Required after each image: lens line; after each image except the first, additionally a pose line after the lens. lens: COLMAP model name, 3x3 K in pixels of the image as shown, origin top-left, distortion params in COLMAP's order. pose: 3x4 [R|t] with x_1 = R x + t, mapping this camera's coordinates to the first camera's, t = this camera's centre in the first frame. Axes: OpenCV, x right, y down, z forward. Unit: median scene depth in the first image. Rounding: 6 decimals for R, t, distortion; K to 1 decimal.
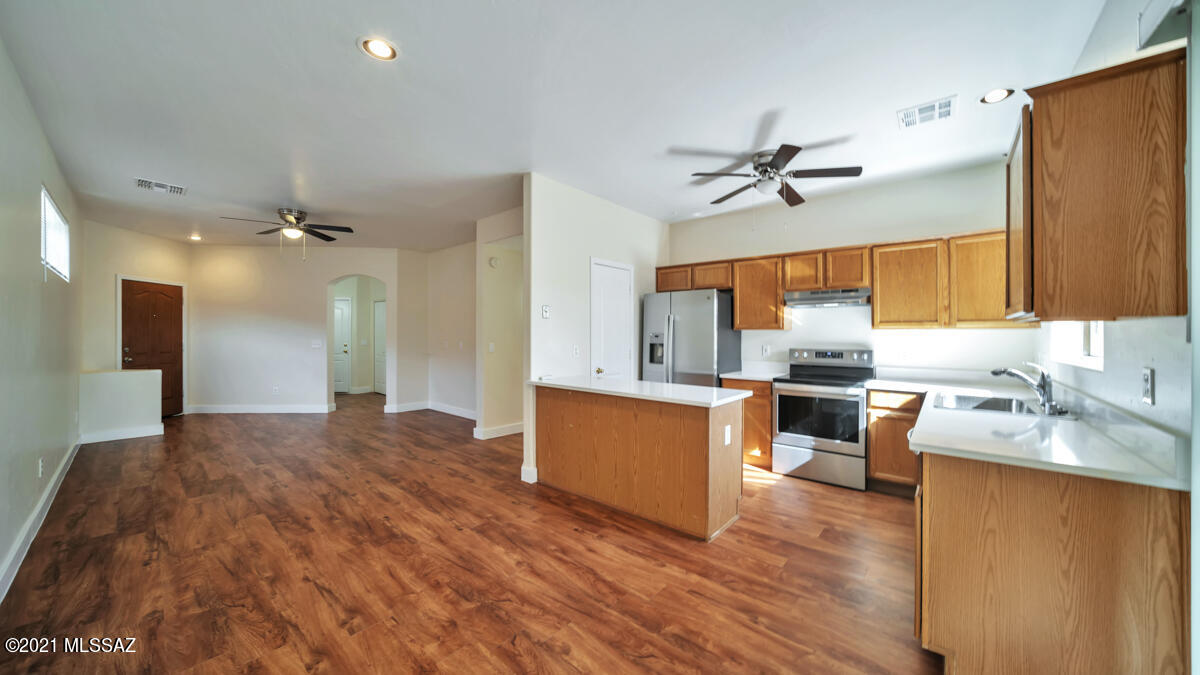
lens RADIAL K [[456.8, 0, 594.2], [0, 456.8, 334.1], [0, 0, 1]] dist [-0.000446, -0.000017]
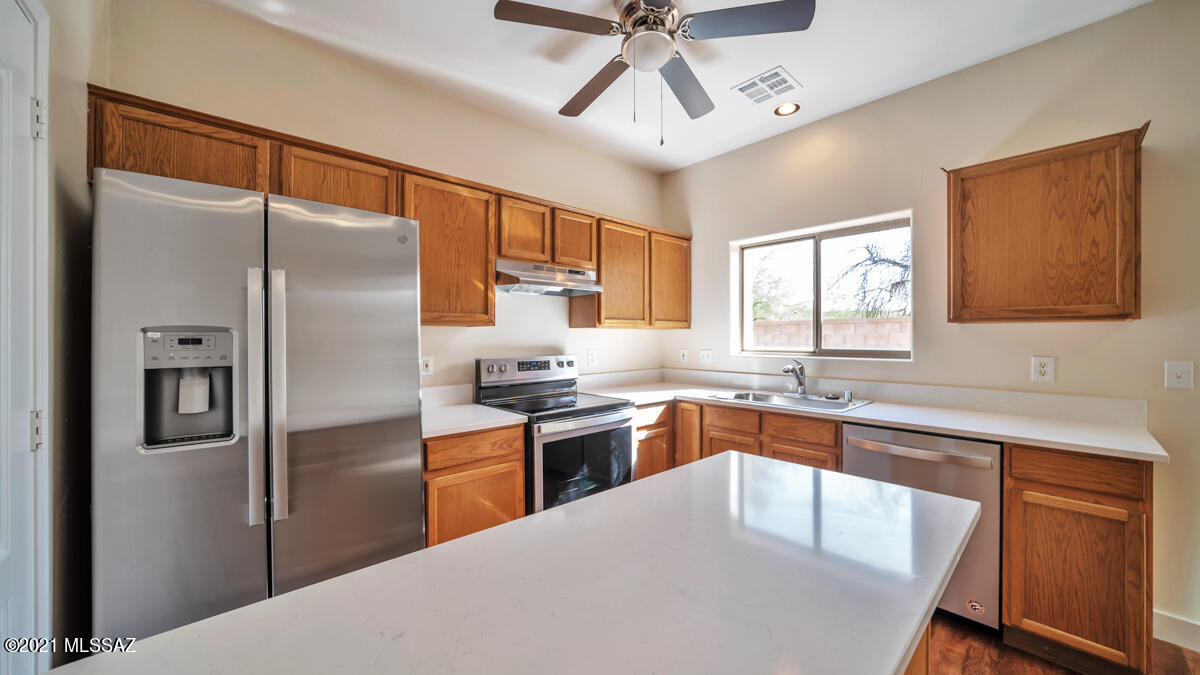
lens RADIAL K [[456.8, 0, 594.2], [0, 456.8, 334.1], [0, 0, 1]] dist [-0.000446, -0.000017]
pose [[0.092717, 0.000904, 0.995692, -0.132185], [0.002664, 0.999996, -0.001156, 0.001238], [-0.995689, 0.002760, 0.092715, 0.860389]]
